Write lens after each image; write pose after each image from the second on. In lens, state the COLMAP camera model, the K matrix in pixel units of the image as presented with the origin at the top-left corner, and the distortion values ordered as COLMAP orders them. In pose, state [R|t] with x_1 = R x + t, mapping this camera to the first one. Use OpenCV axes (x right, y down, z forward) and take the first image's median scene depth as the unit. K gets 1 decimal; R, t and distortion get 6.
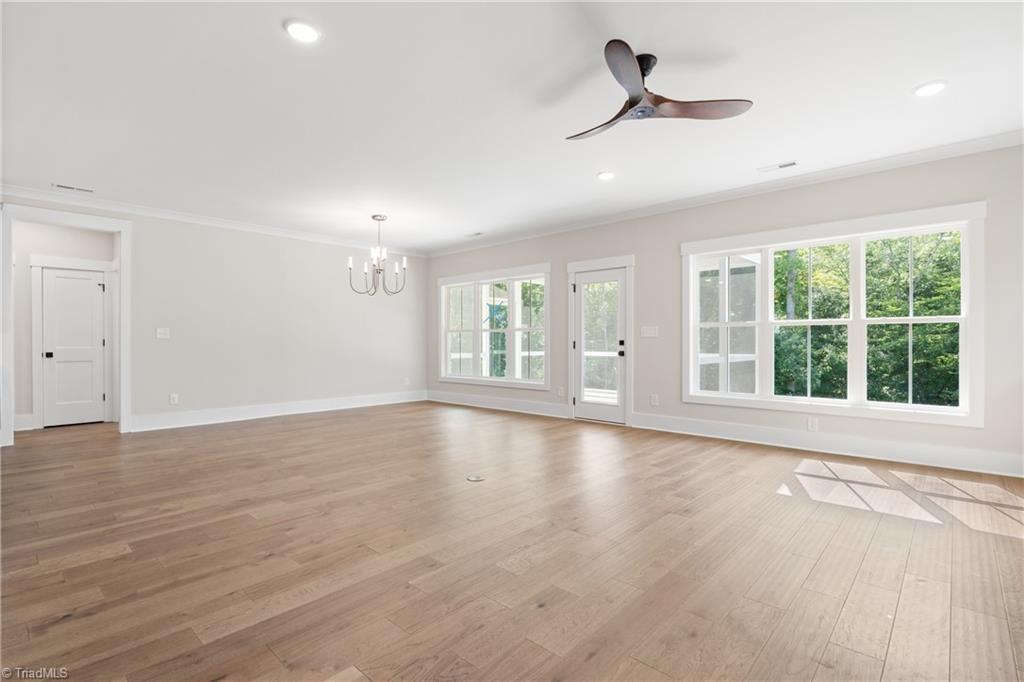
lens RADIAL K [[498.2, 0, 515.3], [0, 498.2, 343.2], [0, 0, 1]] dist [0.019732, -0.000329]
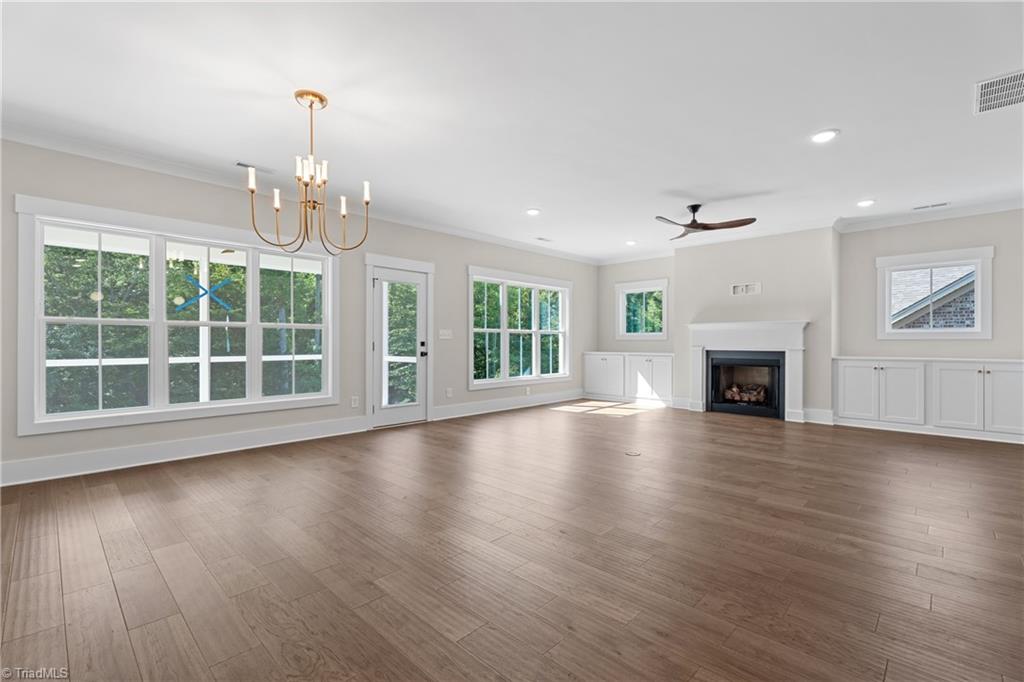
lens RADIAL K [[453.6, 0, 512.7], [0, 453.6, 344.2], [0, 0, 1]] dist [0.002233, -0.000422]
pose [[-0.001478, -0.002104, 0.999997, -0.699531], [0.000834, 0.999997, 0.002106, -0.002171], [-0.999999, 0.000838, -0.001476, 0.756493]]
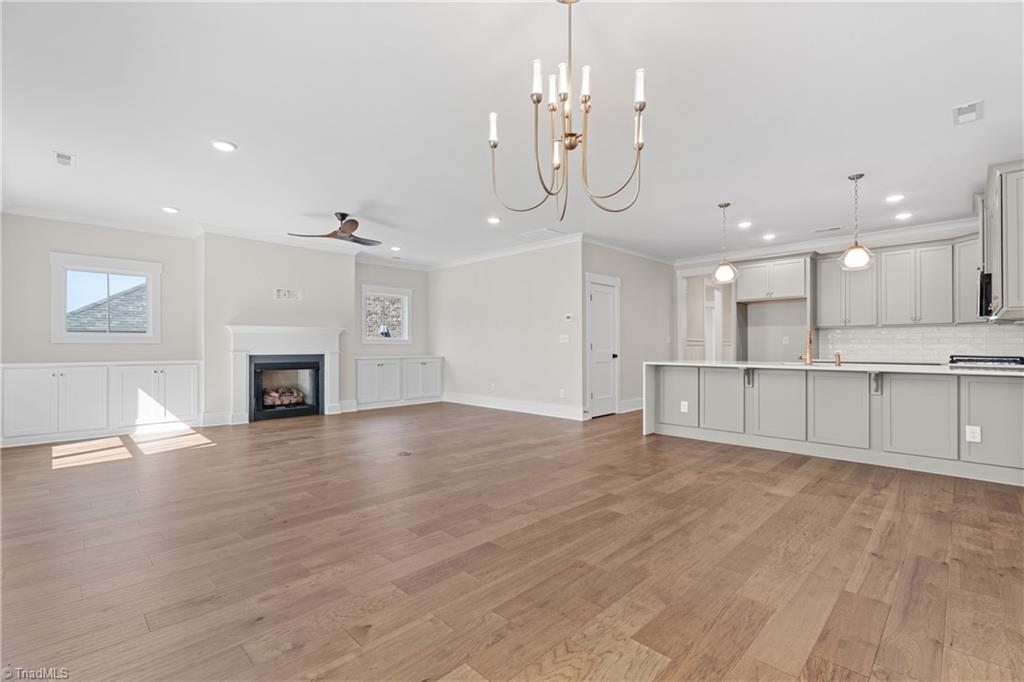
lens RADIAL K [[453.6, 0, 512.7], [0, 453.6, 344.2], [0, 0, 1]] dist [0.002233, -0.000422]
pose [[-0.999712, 0.002503, 0.023858, -0.236867], [0.002454, 0.999995, -0.002089, -0.005266], [-0.023863, -0.002030, -0.999713, 1.242612]]
